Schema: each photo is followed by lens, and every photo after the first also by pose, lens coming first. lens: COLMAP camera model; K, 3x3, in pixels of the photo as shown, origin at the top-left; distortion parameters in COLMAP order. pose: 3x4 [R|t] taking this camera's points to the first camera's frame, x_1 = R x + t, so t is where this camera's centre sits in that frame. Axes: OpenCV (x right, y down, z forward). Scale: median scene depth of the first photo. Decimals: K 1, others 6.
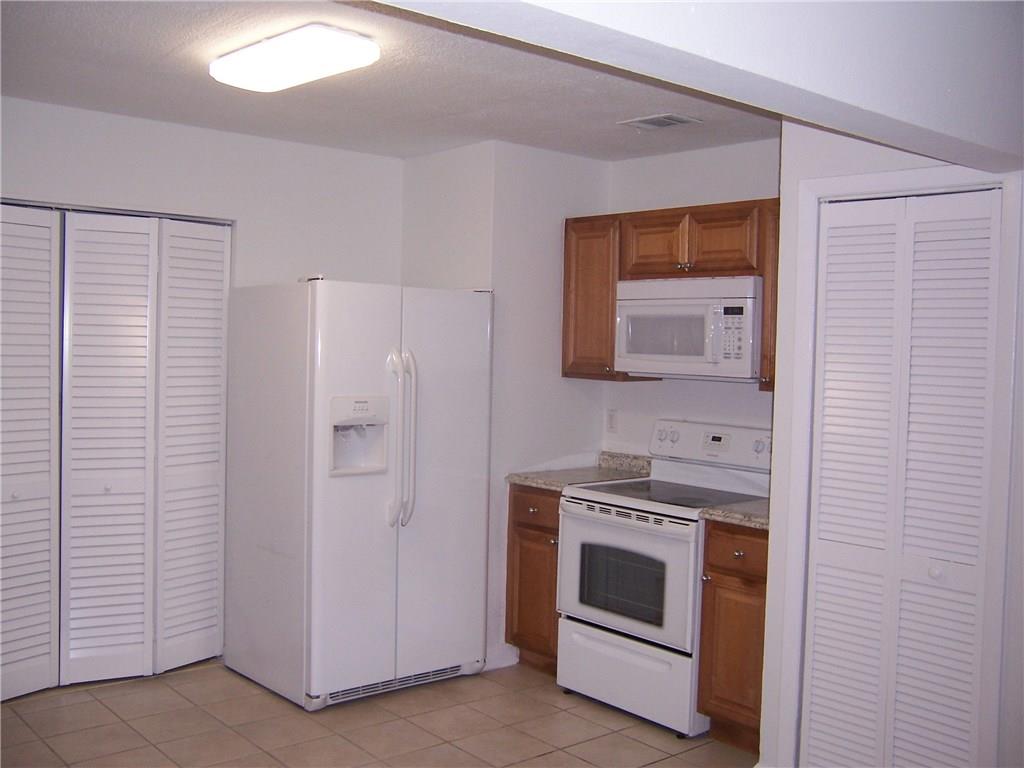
lens RADIAL K [[1041.3, 0, 512.0], [0, 1041.3, 384.0], [0, 0, 1]] dist [-0.138305, 0.248695]
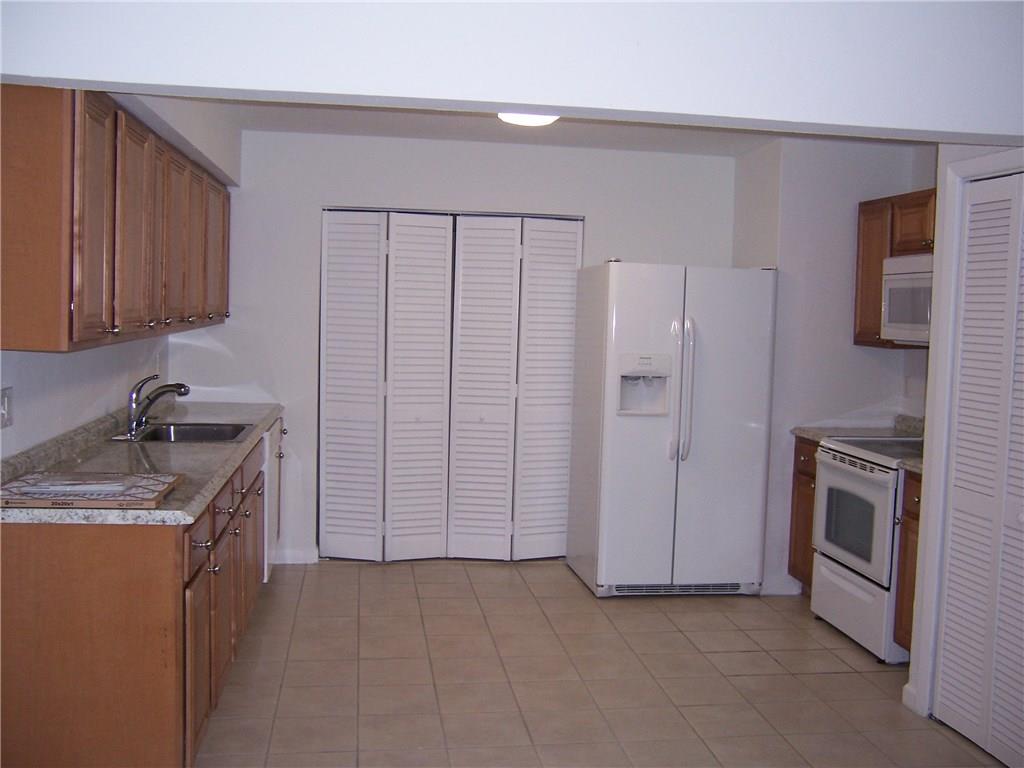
lens RADIAL K [[1041.3, 0, 512.0], [0, 1041.3, 384.0], [0, 0, 1]] dist [-0.138305, 0.248695]
pose [[0.846593, 0.037954, -0.530886, 0.377031], [-0.029228, 0.999264, 0.024831, 0.021511], [0.531438, -0.005505, 0.847080, -0.151356]]
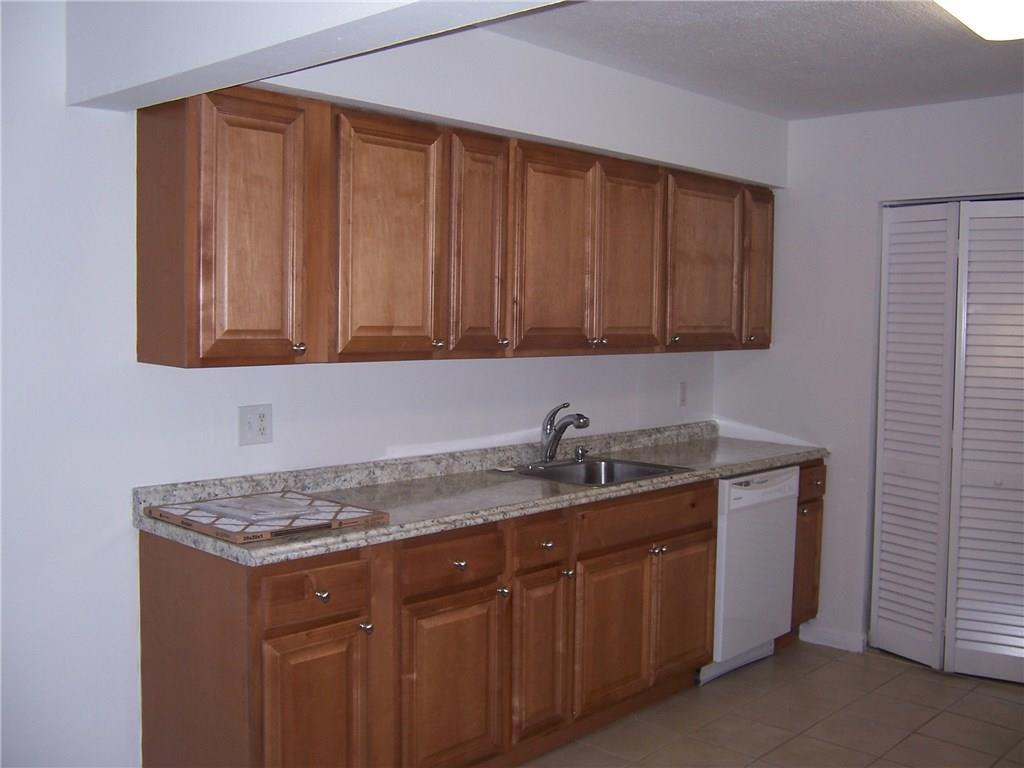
lens RADIAL K [[1041.3, 0, 512.0], [0, 1041.3, 384.0], [0, 0, 1]] dist [-0.138305, 0.248695]
pose [[0.134040, 0.038545, -0.990226, 0.445902], [-0.055115, 0.997987, 0.031386, 0.004637], [0.989442, 0.050369, 0.135894, 0.363667]]
